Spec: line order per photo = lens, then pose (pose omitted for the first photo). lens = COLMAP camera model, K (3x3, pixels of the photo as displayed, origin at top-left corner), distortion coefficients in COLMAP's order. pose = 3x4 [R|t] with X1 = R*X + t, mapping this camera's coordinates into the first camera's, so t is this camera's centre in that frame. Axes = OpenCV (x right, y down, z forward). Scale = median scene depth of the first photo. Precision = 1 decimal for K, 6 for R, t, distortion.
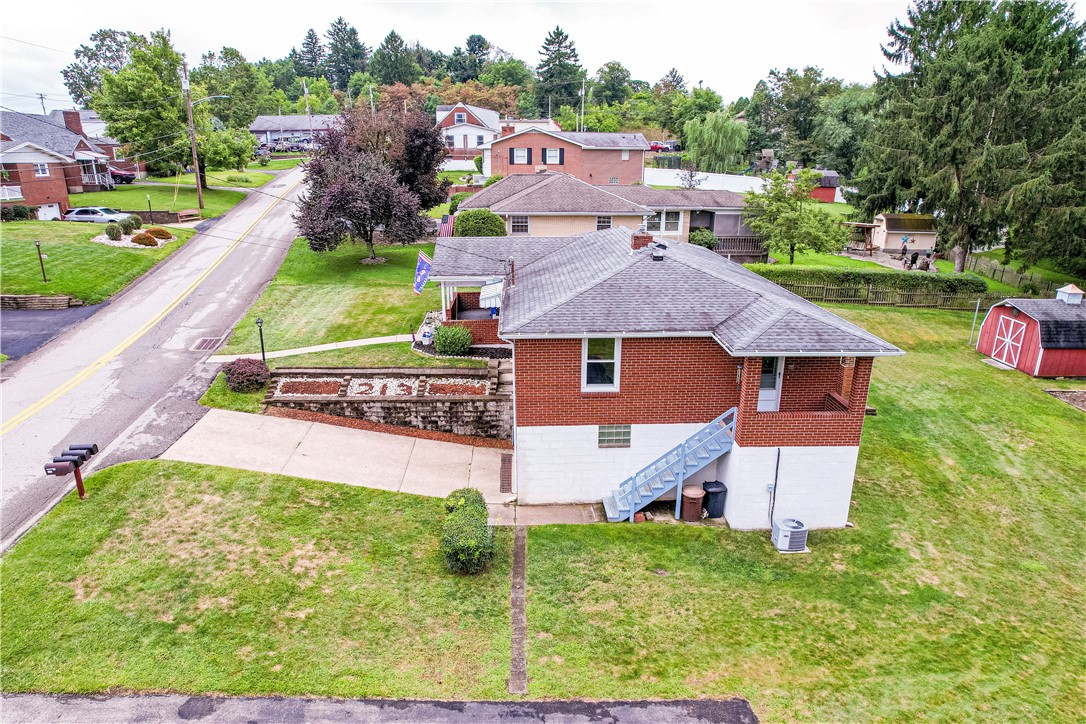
lens RADIAL K [[695.8, 0, 544.8], [0, 695.8, 367.9], [0, 0, 1]] dist [-0.076537, 0.068863]
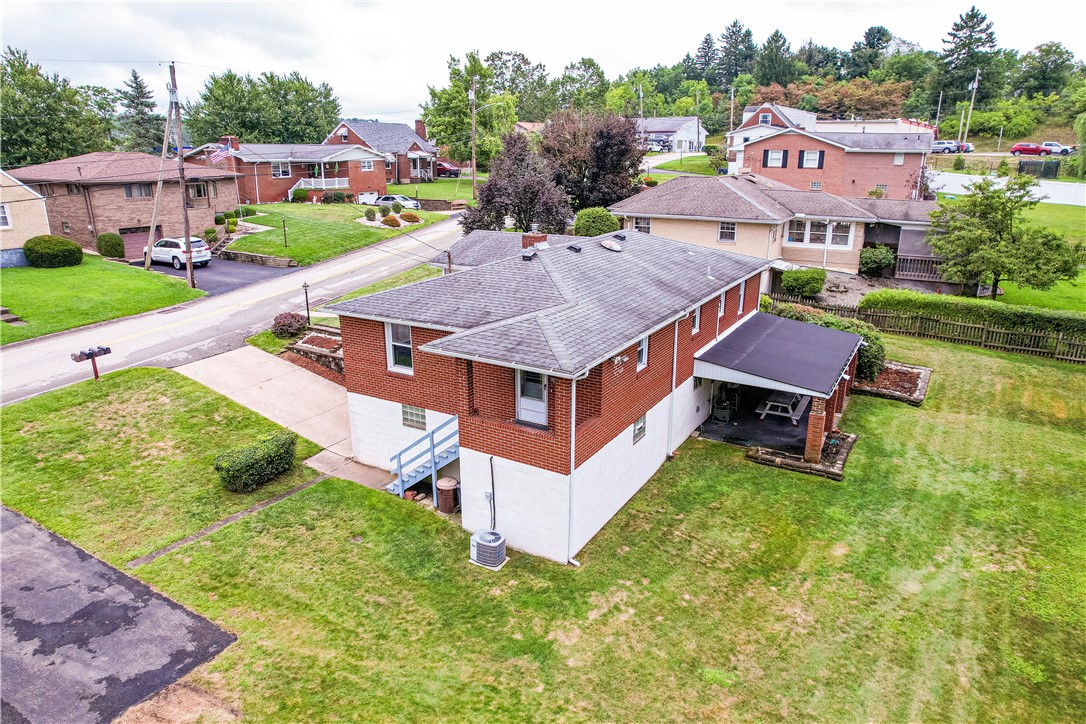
lens RADIAL K [[695.8, 0, 544.8], [0, 695.8, 367.9], [0, 0, 1]] dist [-0.076537, 0.068863]
pose [[0.838504, 0.159782, -0.520942, 0.645864], [-0.161054, 0.986000, 0.043192, -0.043856], [0.520550, 0.047683, 0.852499, 0.148644]]
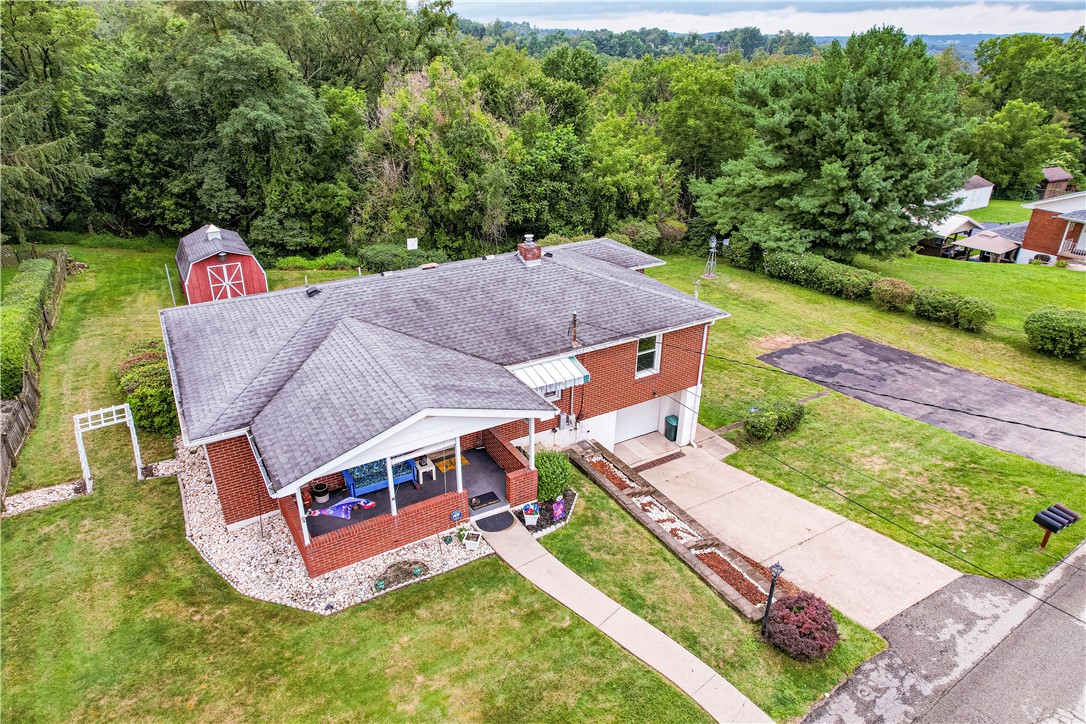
lens RADIAL K [[695.8, 0, 544.8], [0, 695.8, 367.9], [0, 0, 1]] dist [-0.076537, 0.068863]
pose [[-0.474767, -0.393870, 0.787060, -0.707513], [0.252977, 0.795462, 0.550675, -0.565465], [-0.842970, 0.460550, -0.278019, 1.244493]]
